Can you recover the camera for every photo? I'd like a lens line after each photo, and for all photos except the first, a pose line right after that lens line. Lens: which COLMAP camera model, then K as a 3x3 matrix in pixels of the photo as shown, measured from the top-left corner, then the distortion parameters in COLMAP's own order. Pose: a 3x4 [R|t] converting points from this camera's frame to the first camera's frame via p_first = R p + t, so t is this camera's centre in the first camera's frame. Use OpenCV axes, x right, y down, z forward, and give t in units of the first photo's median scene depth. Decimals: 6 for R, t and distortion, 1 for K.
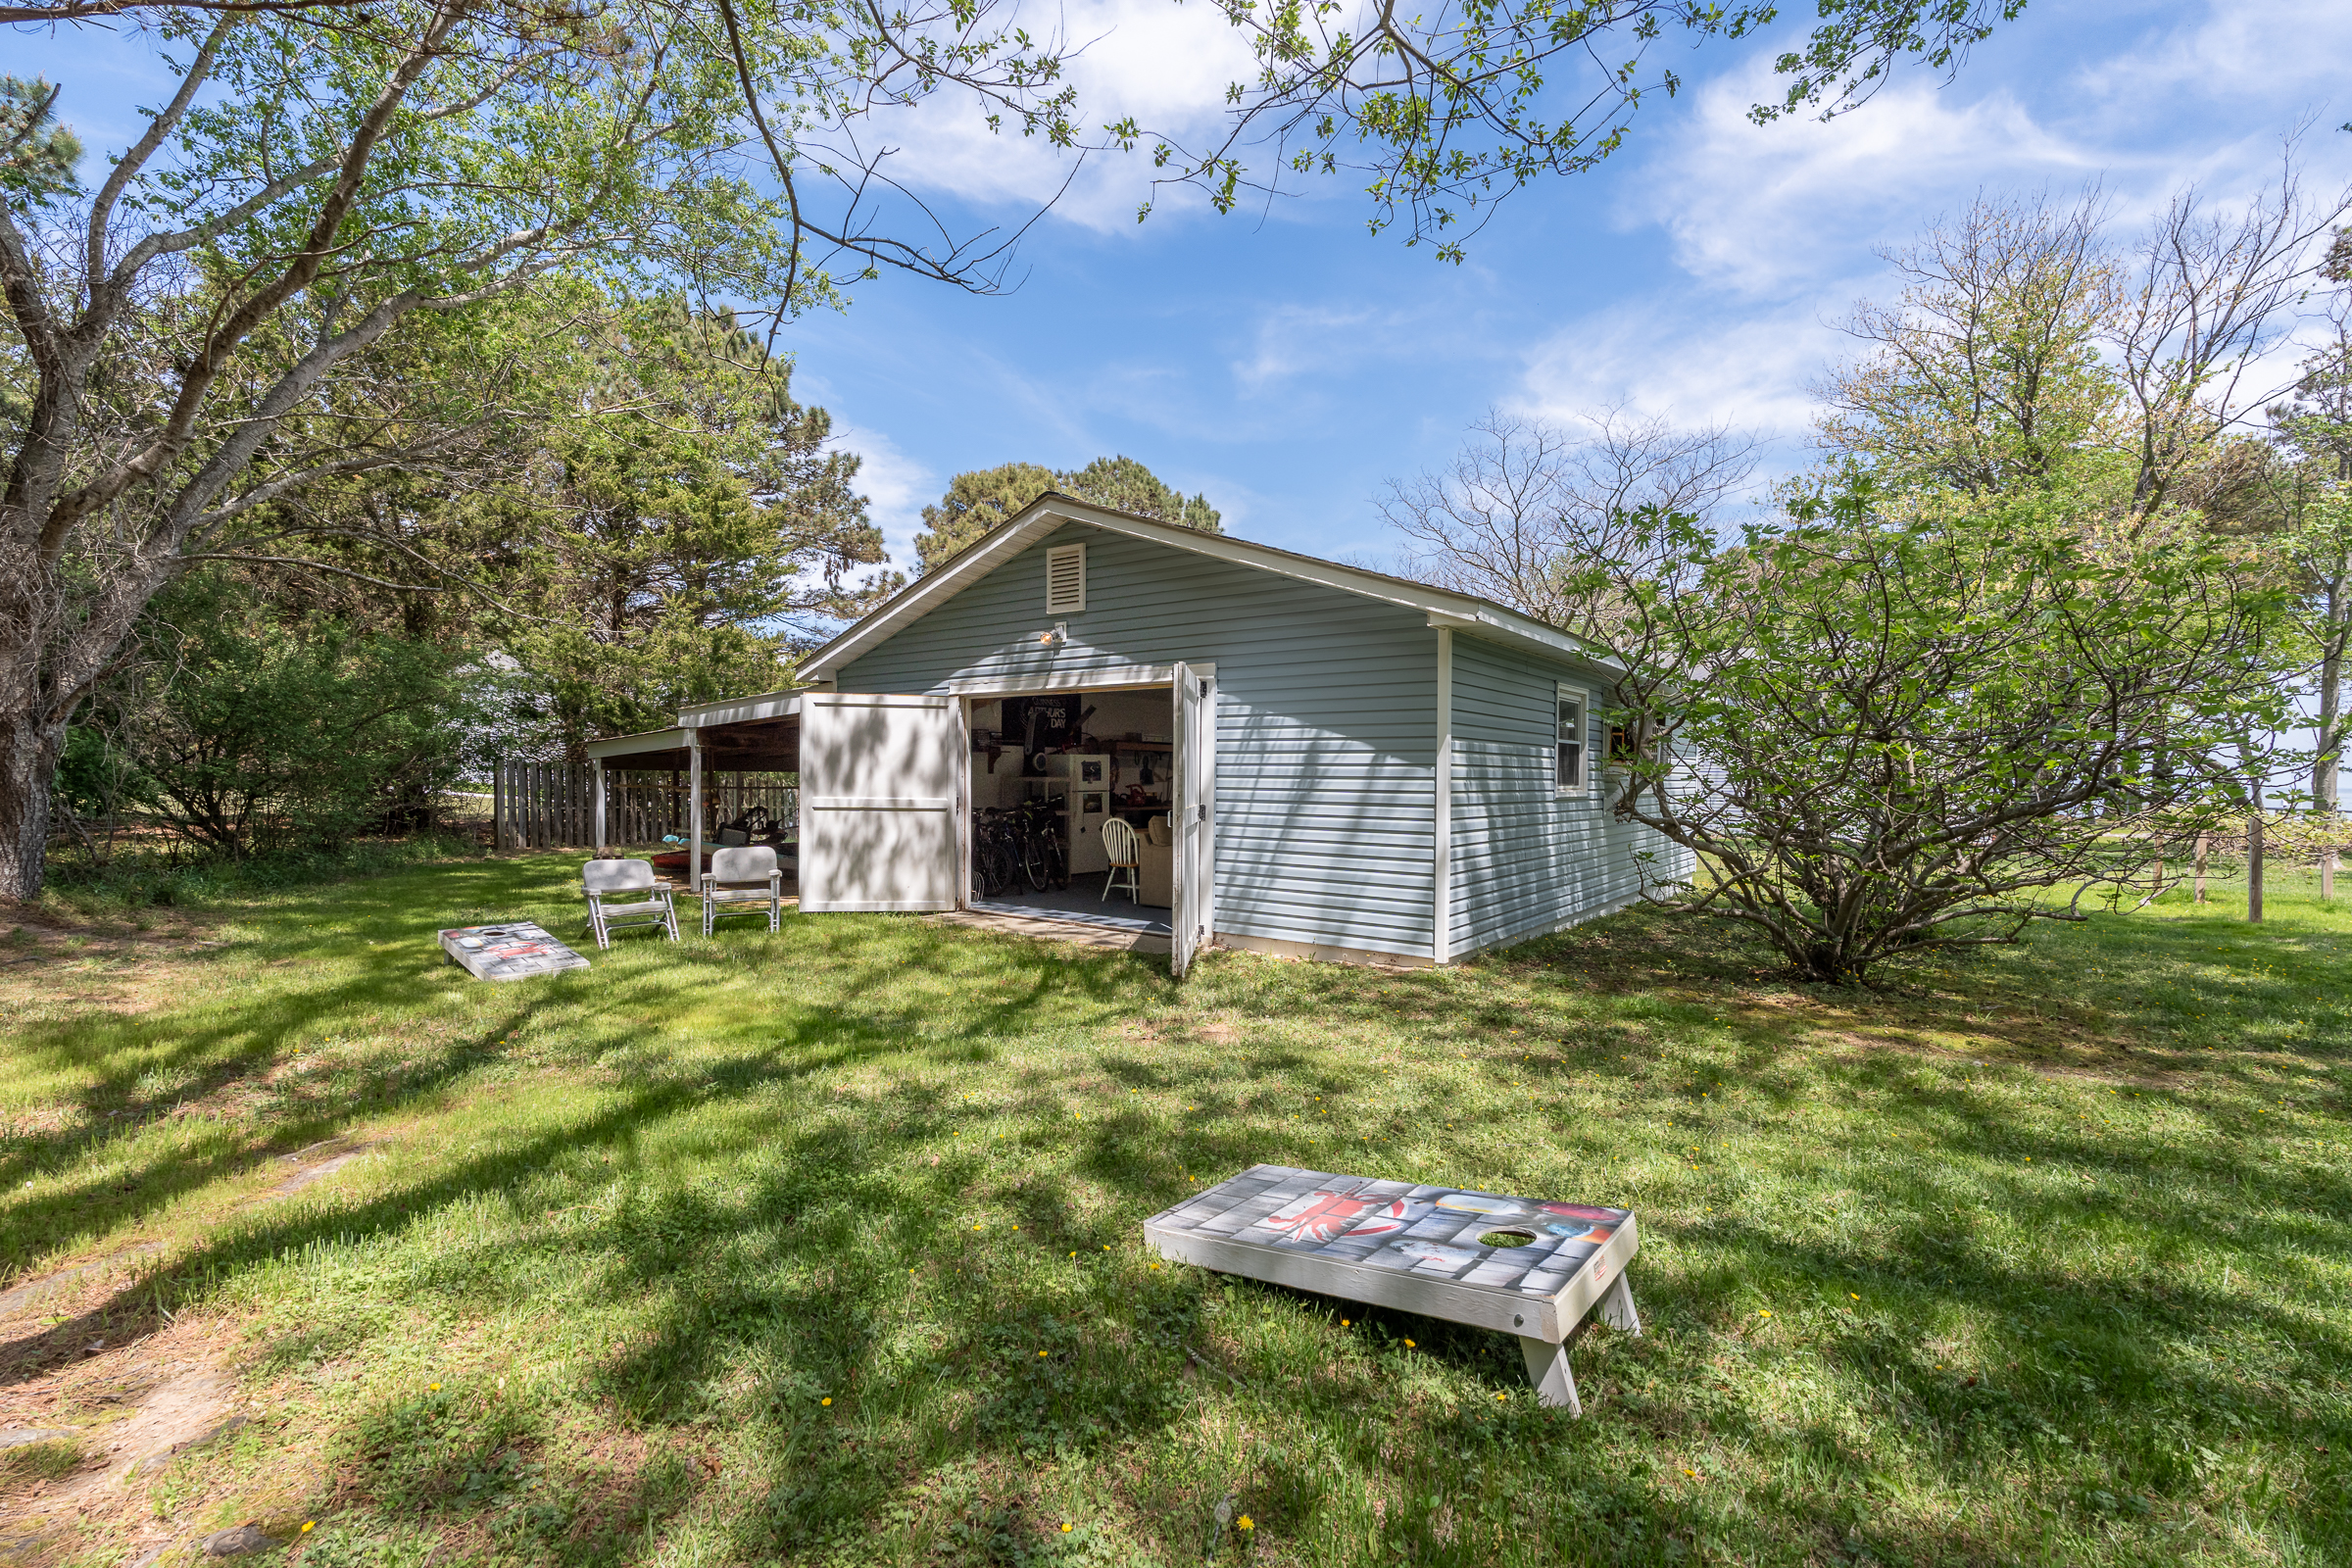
lens RADIAL K [[1028.6, 0, 1185.6], [0, 1028.6, 787.1], [0, 0, 1]] dist [-0.000510, -0.000157]
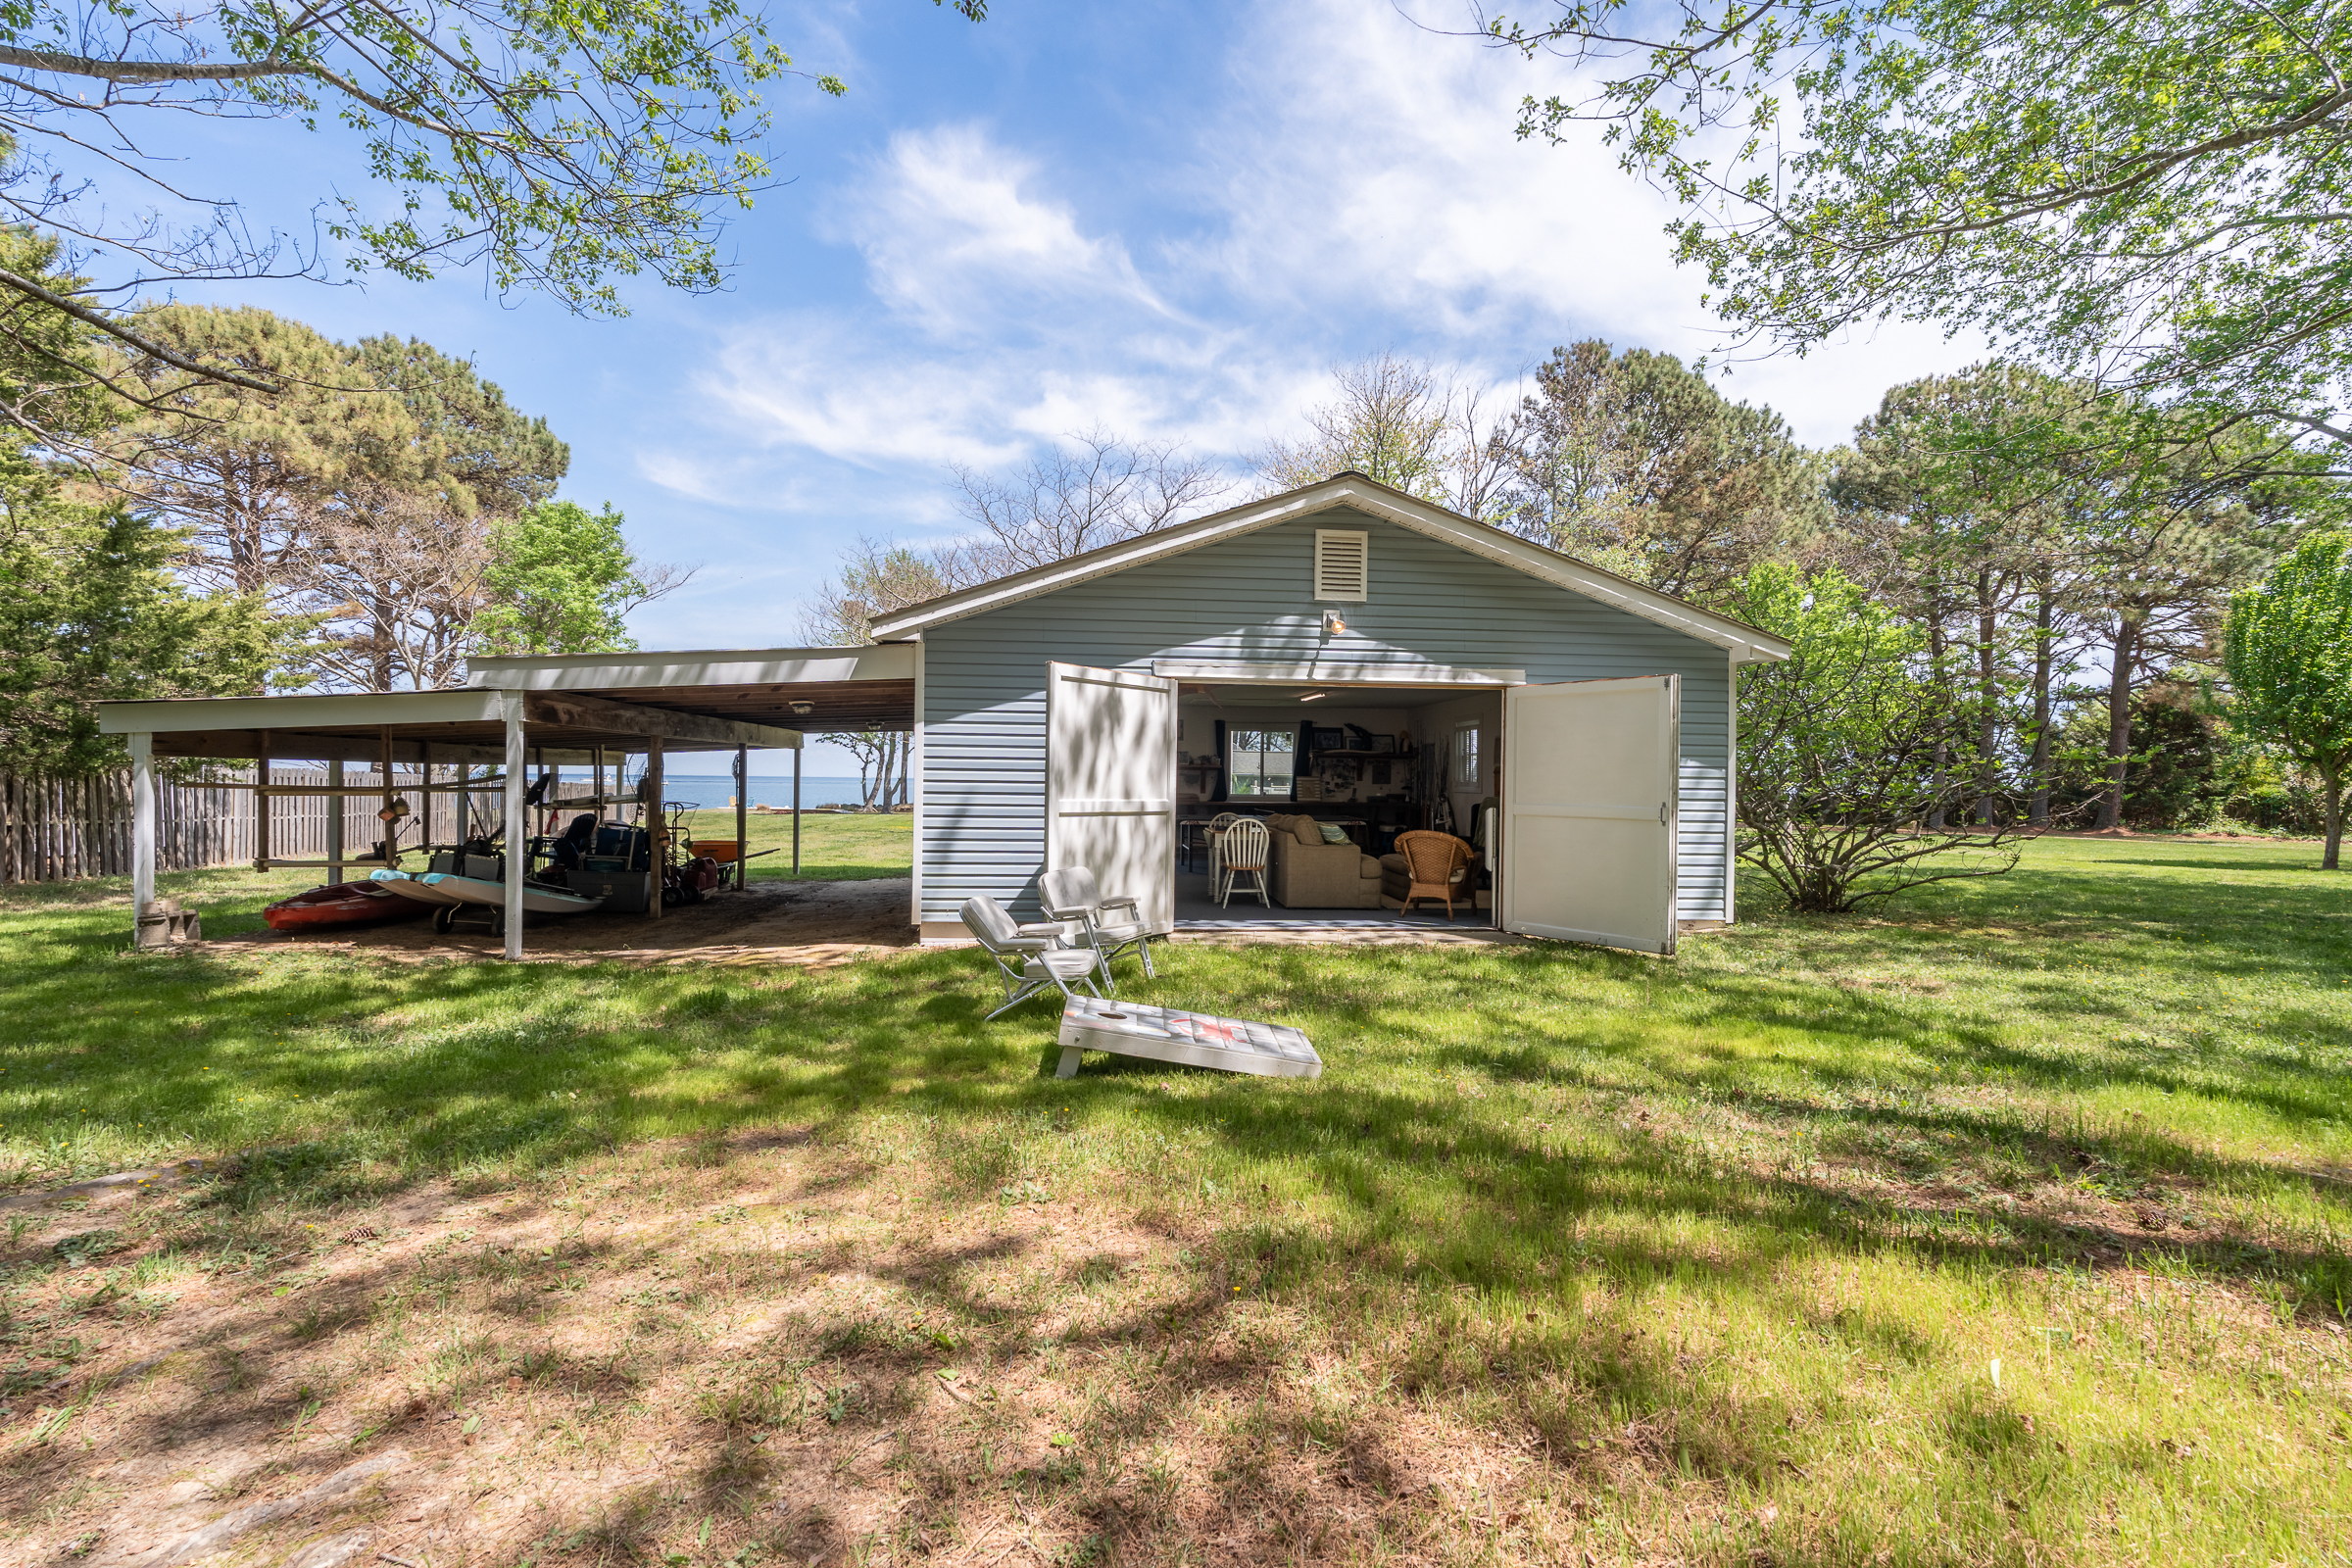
lens RADIAL K [[1028.6, 0, 1180.8], [0, 1028.6, 781.5], [0, 0, 1]] dist [-0.000510, -0.000157]
pose [[0.741968, -0.001036, 0.670434, -0.812319], [0.001271, 0.999999, 0.000139, -0.003640], [-0.670434, 0.000749, 0.741969, 0.375036]]
